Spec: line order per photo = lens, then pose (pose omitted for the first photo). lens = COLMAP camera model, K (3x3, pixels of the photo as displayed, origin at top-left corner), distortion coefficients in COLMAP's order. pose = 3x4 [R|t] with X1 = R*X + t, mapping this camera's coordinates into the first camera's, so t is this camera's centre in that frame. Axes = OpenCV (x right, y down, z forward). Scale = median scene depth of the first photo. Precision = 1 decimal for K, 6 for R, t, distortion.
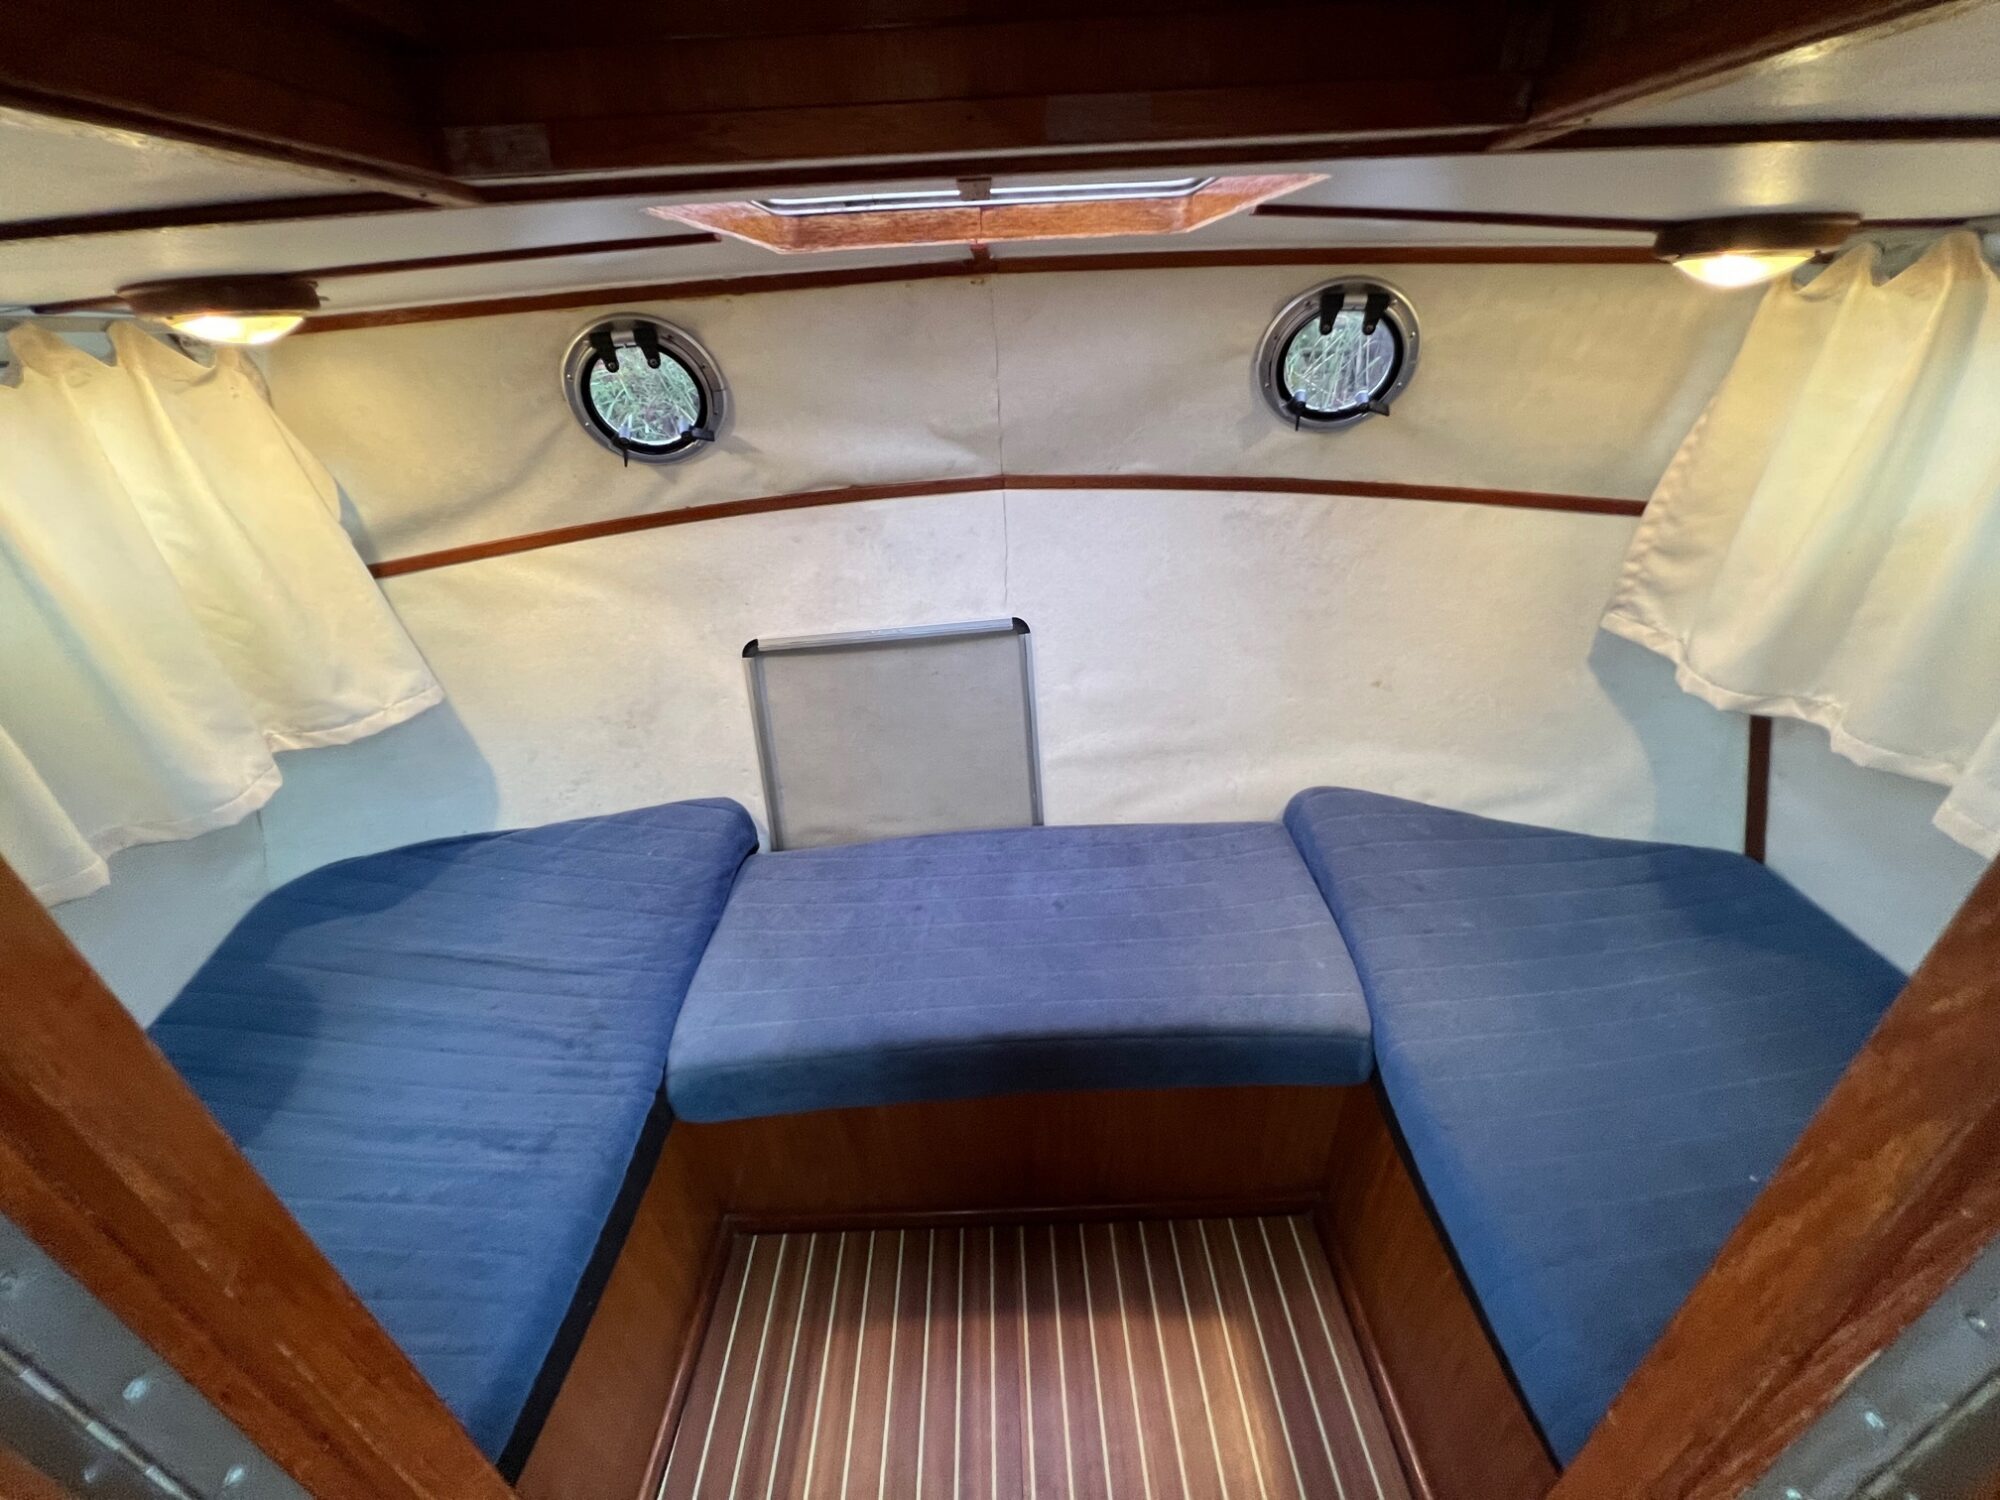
lens RADIAL K [[809.6, 0, 992.6], [0, 809.6, 755.3], [0, 0, 1]] dist [0.004127, 0.001150]
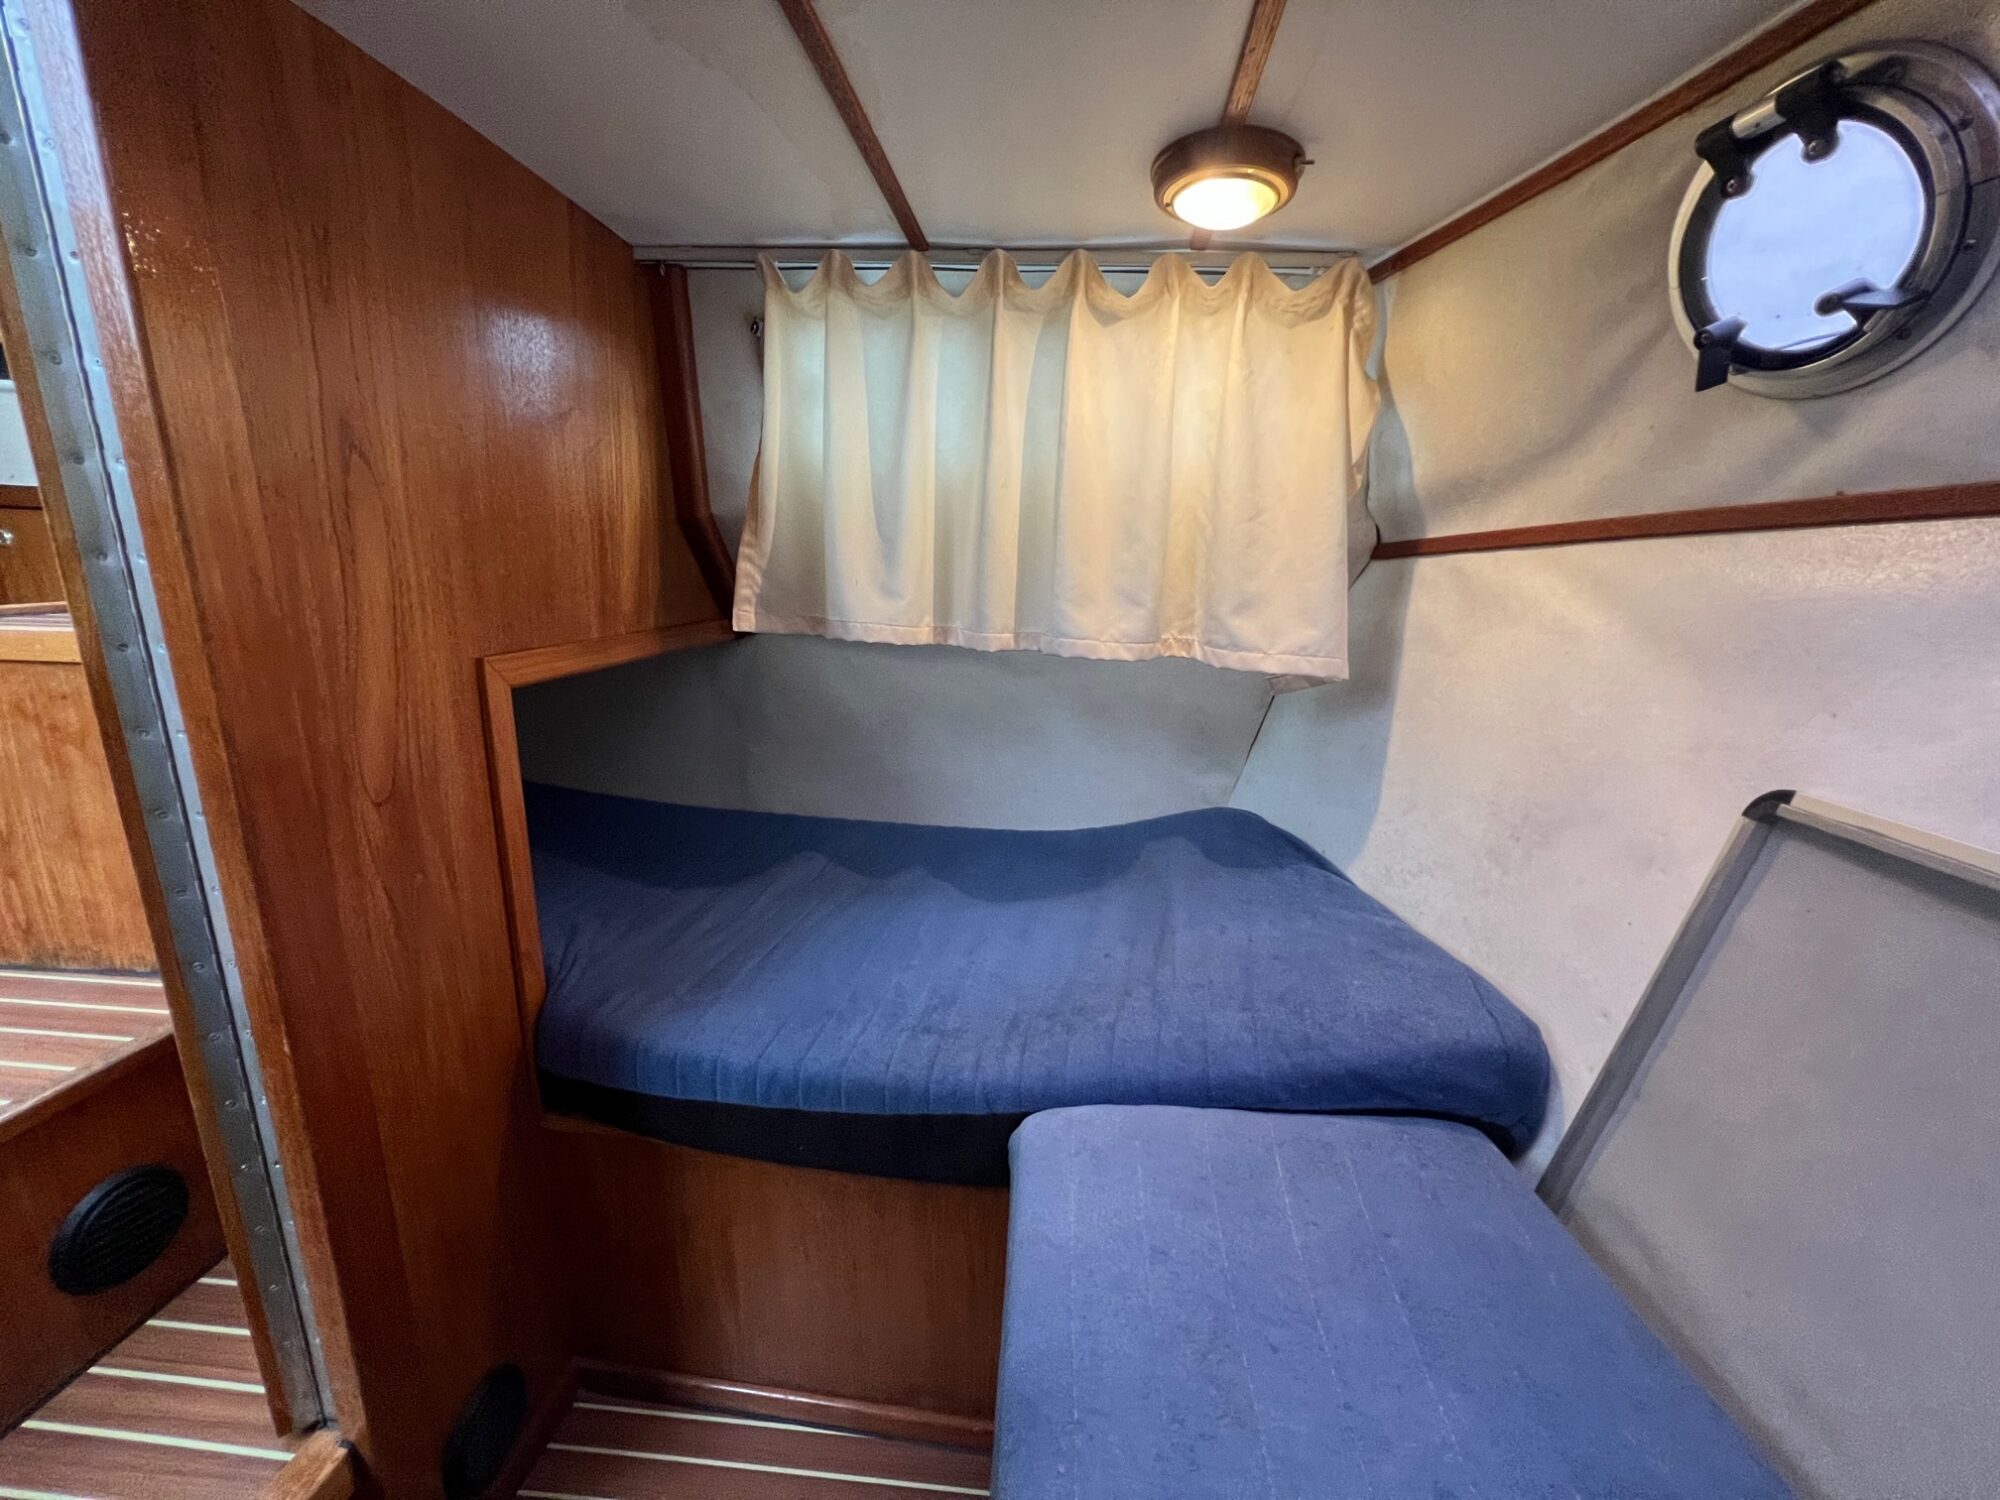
lens RADIAL K [[809.6, 0, 1000.0], [0, 809.6, 743.4], [0, 0, 1]] dist [0.004127, 0.001150]
pose [[-0.117760, 0.282350, -0.952056, 0.190498], [-0.504285, 0.808906, 0.302271, -0.093548], [0.855470, 0.515703, 0.047128, 0.693540]]
